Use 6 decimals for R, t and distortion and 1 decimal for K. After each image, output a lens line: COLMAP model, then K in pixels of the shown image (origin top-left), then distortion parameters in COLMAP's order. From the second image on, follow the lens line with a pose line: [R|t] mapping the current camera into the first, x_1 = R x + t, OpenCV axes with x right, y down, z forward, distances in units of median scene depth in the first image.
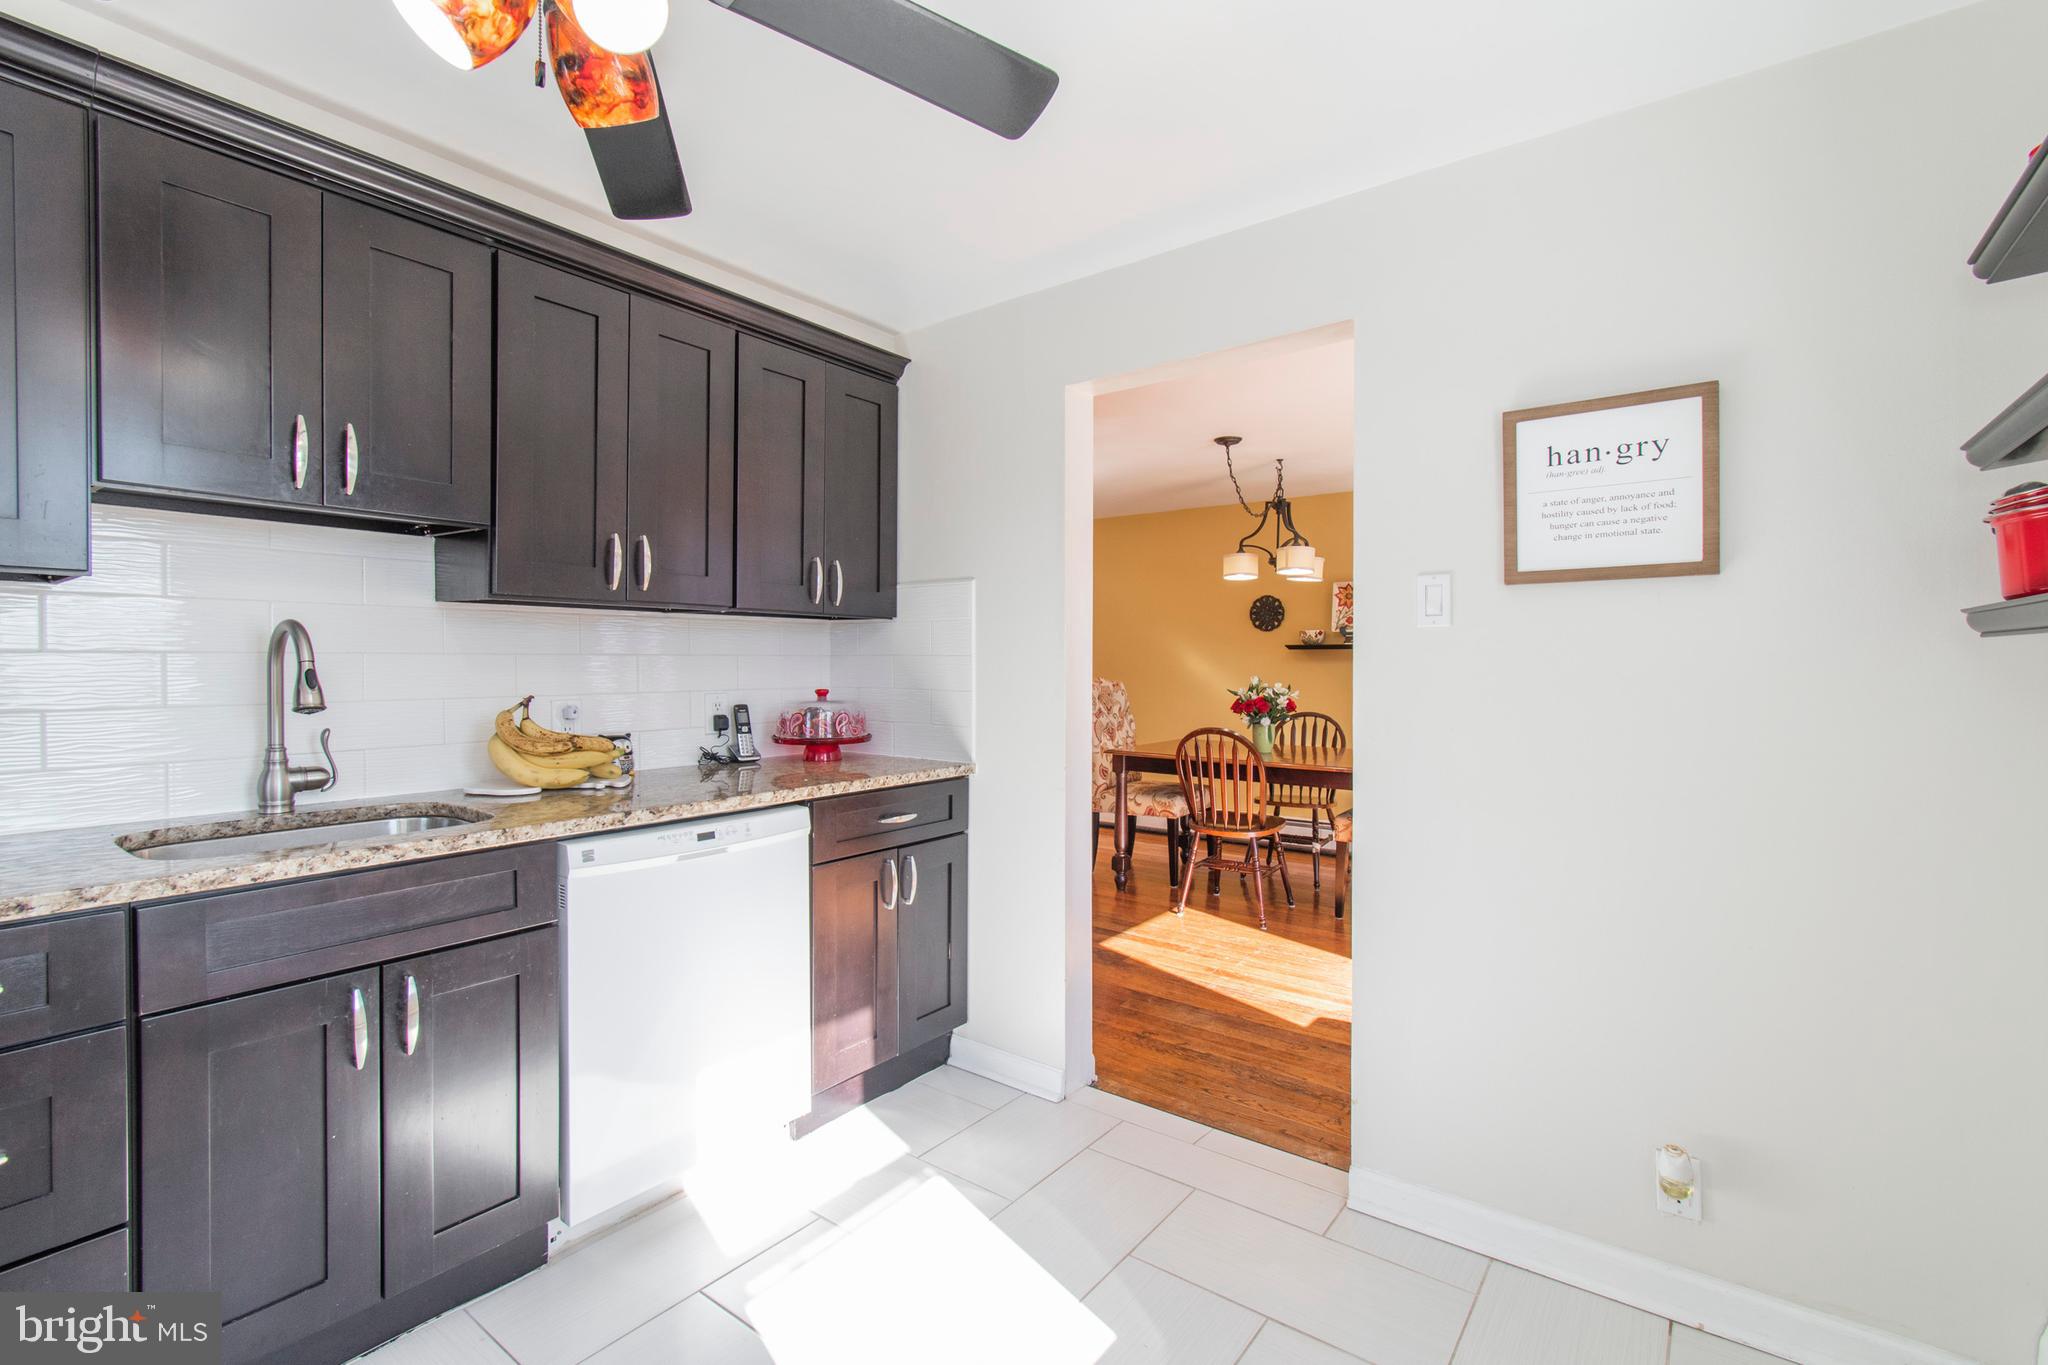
lens RADIAL K [[919.8, 0, 1033.1], [0, 919.8, 660.5], [0, 0, 1]] dist [-0.000996, -0.000269]
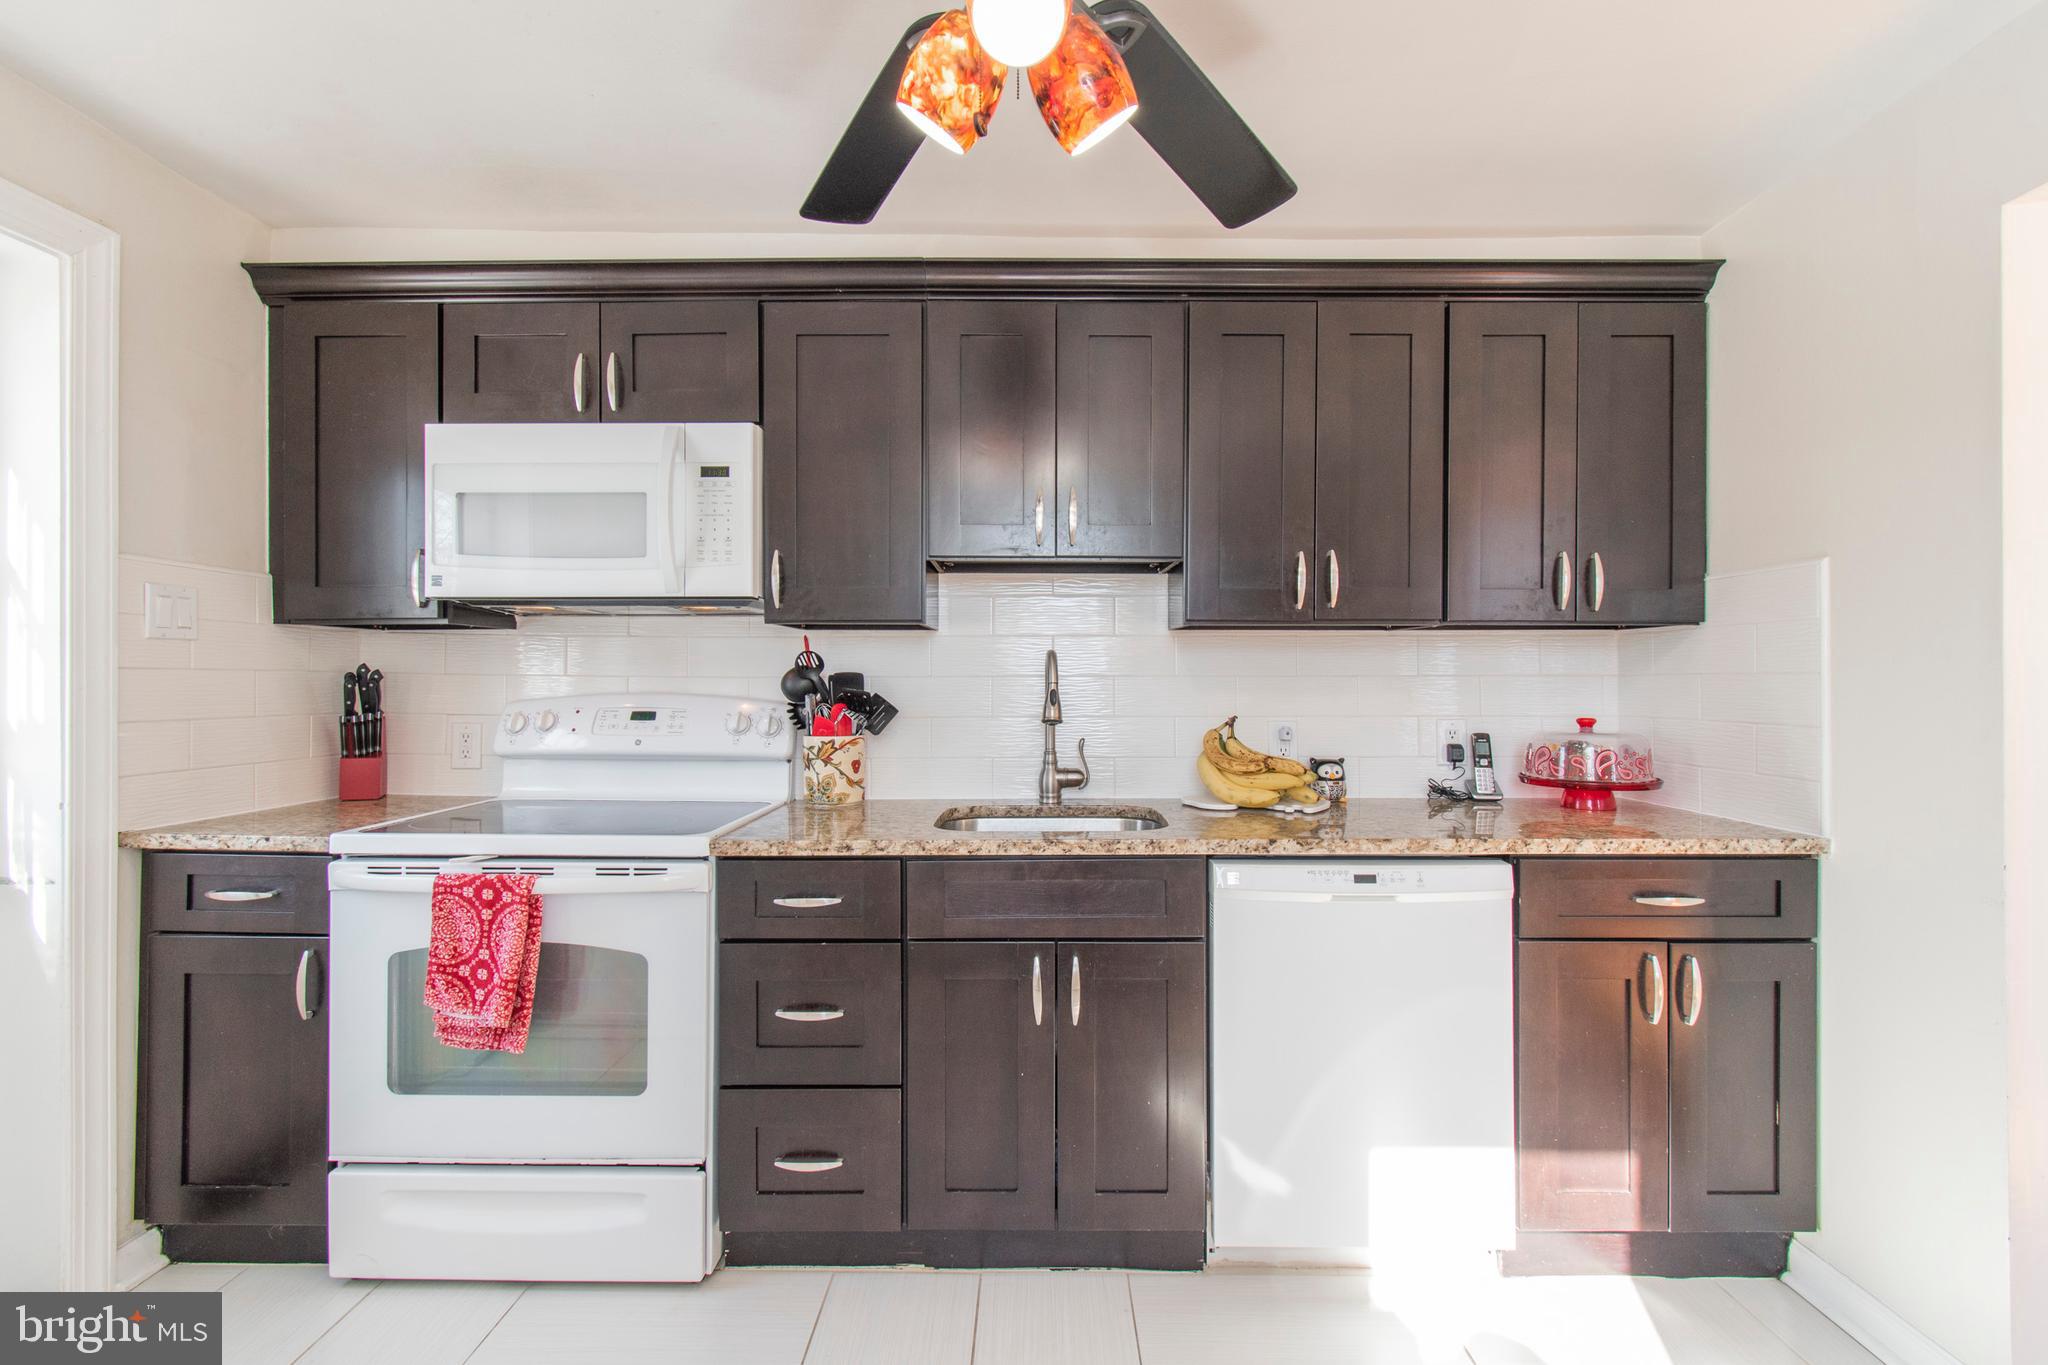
lens RADIAL K [[916.7, 0, 1031.1], [0, 916.7, 673.2], [0, 0, 1]] dist [-0.000456, -0.000572]
pose [[0.594772, -0.010986, -0.803820, 0.135821], [0.001861, 0.999923, -0.012290, 0.001928], [0.803893, 0.005814, 0.594746, 0.171947]]
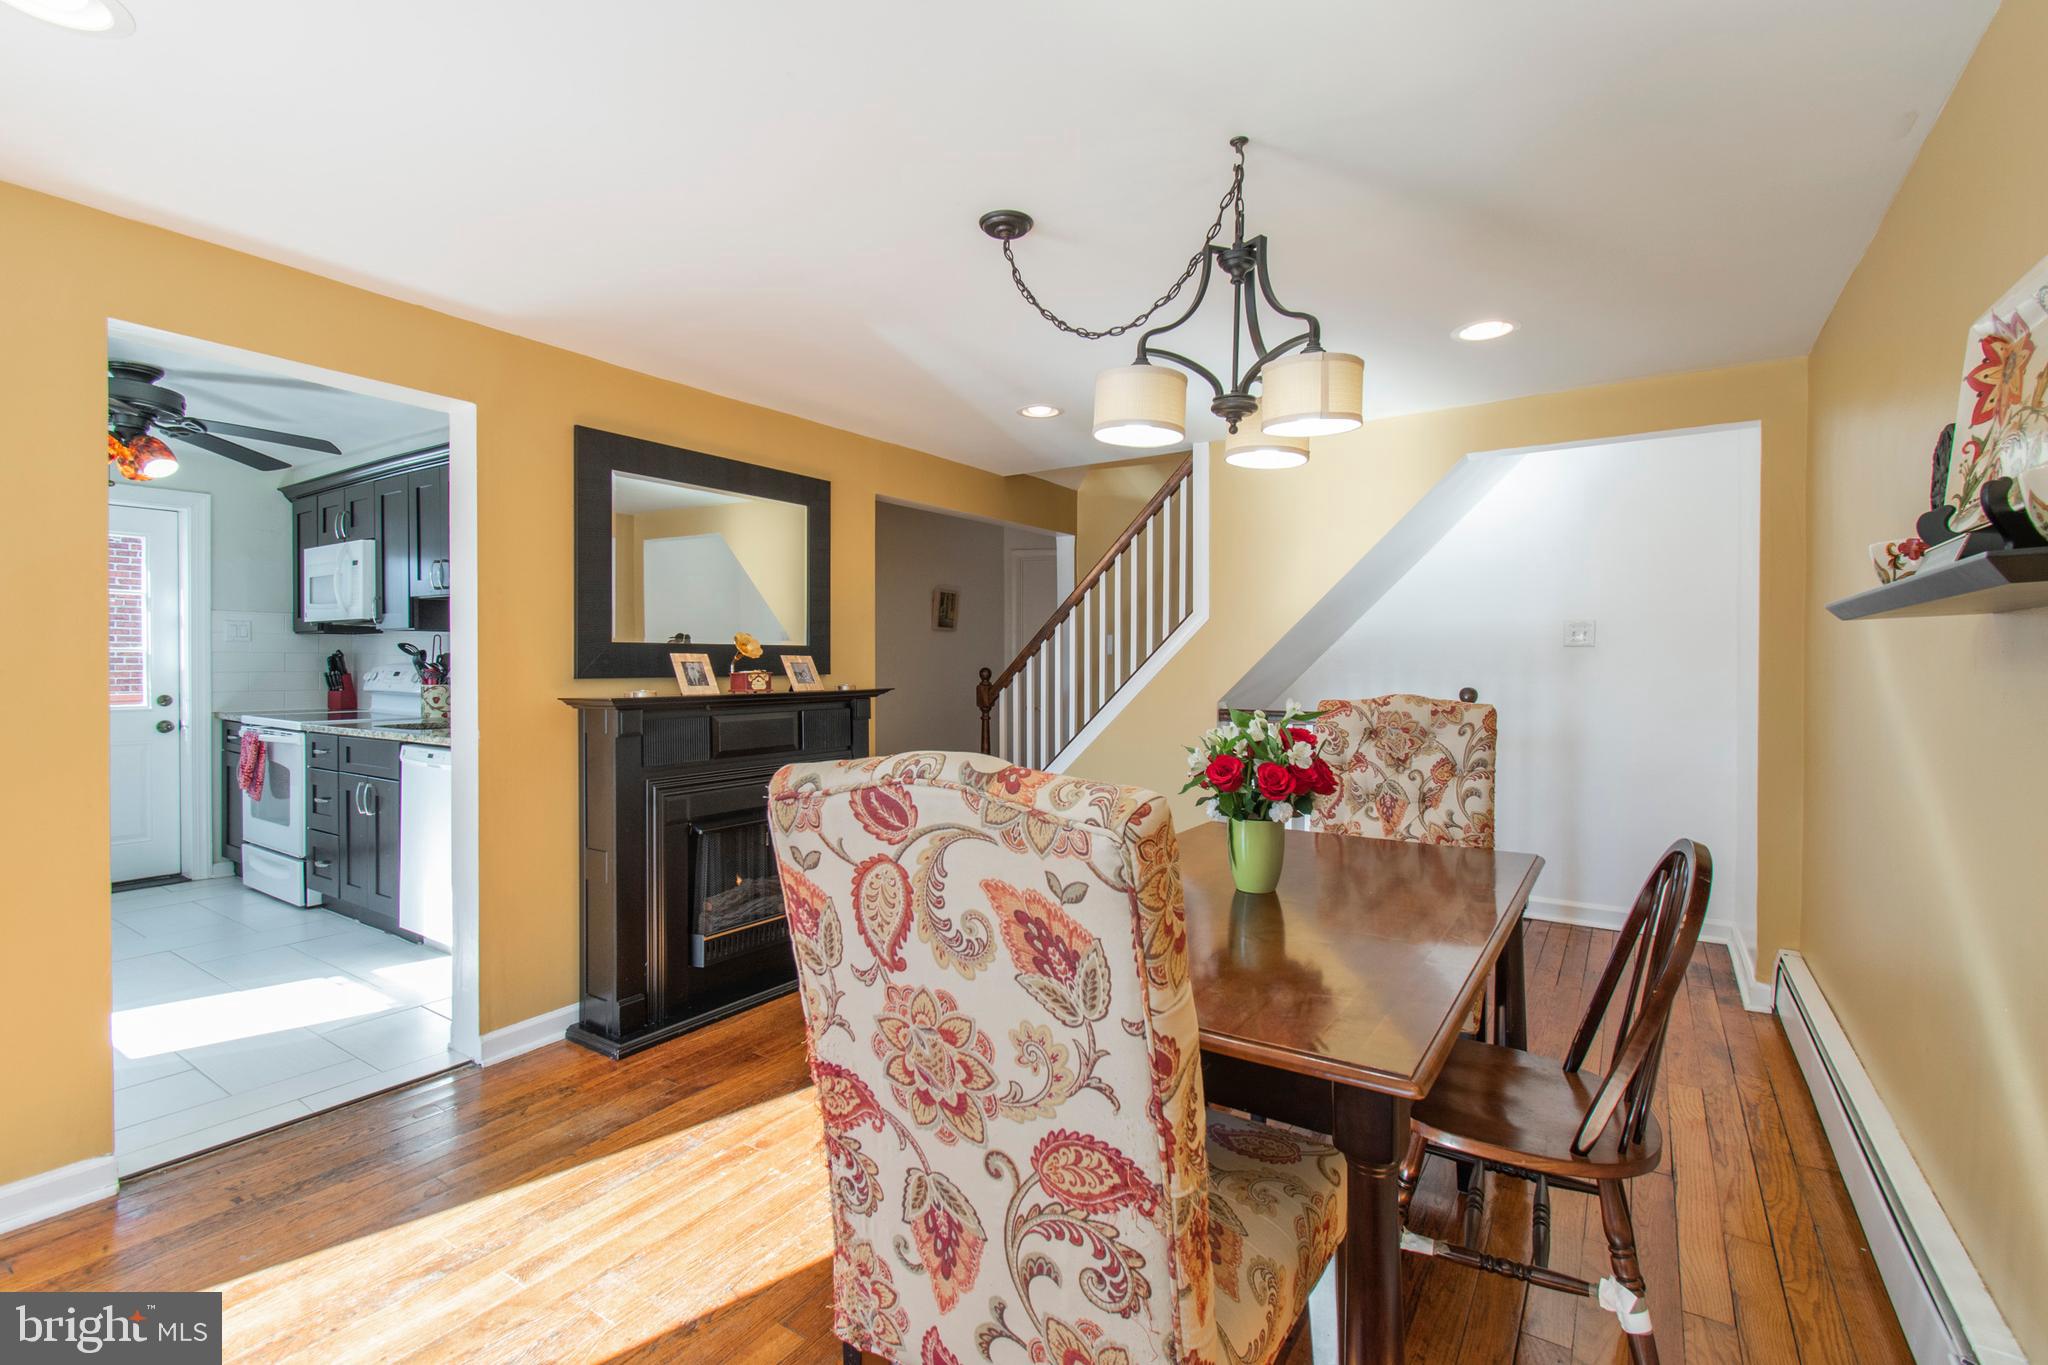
lens RADIAL K [[919.8, 0, 1033.1], [0, 919.8, 660.5], [0, 0, 1]] dist [-0.000996, -0.000269]
pose [[0.057221, -0.003647, -0.998355, 1.215582], [-0.003402, 0.999987, -0.003848, 0.005301], [0.998356, 0.003617, 0.057208, 1.667378]]
